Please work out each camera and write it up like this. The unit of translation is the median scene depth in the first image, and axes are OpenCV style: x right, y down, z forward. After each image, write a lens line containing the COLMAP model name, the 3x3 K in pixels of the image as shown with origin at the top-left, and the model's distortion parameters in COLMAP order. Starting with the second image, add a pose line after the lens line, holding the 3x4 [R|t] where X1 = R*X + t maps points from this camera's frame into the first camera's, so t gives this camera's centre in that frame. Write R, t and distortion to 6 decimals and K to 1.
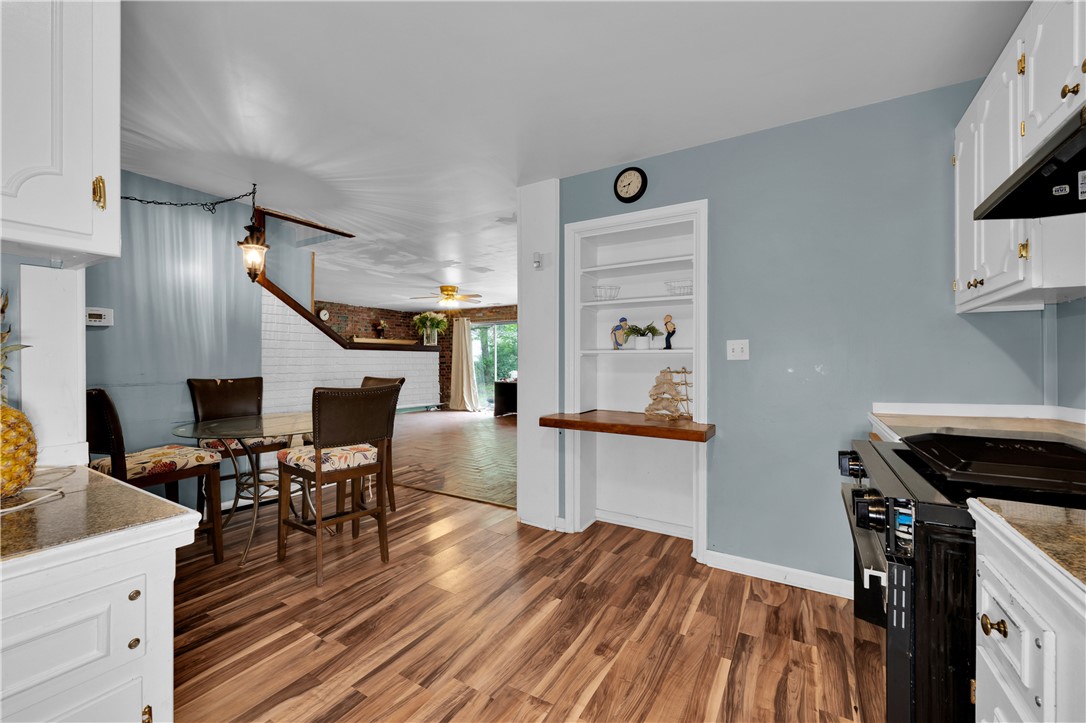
lens RADIAL K [[447.1, 0, 541.2], [0, 447.1, 366.0], [0, 0, 1]] dist [-0.001896, -0.000051]
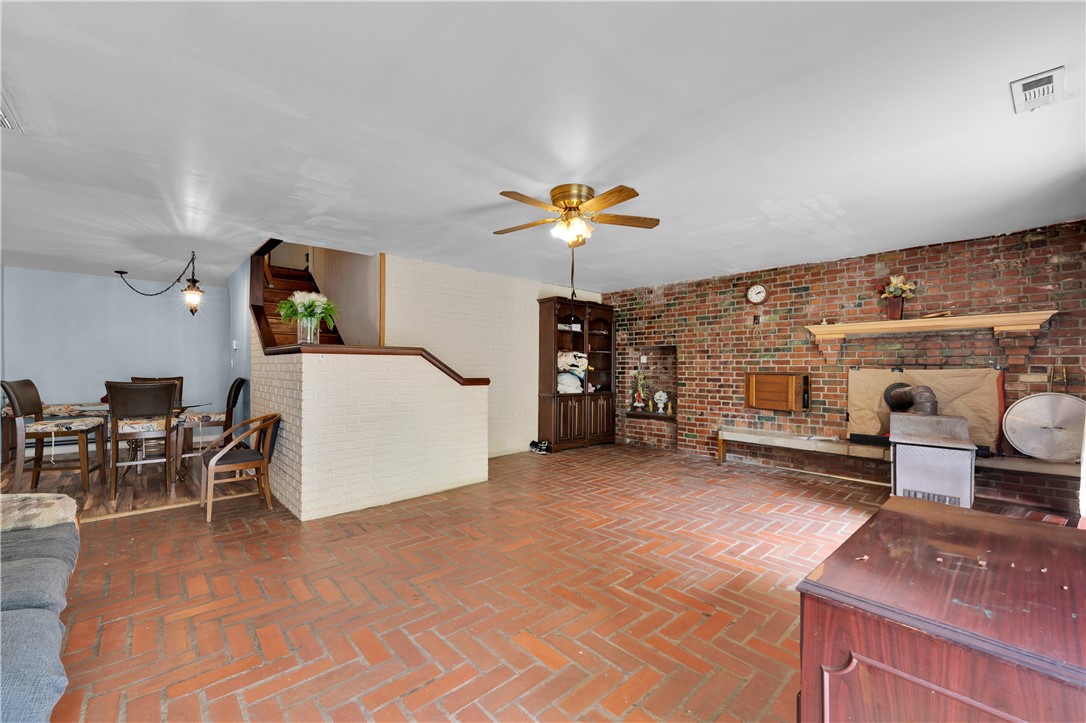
lens RADIAL K [[447.1, 0, 541.2], [0, 447.1, 366.0], [0, 0, 1]] dist [-0.001896, -0.000051]
pose [[-0.276897, -0.010743, -0.960840, 0.165179], [-0.022854, 0.999728, -0.004592, -0.004119], [0.960628, 0.020687, -0.277067, 0.803077]]
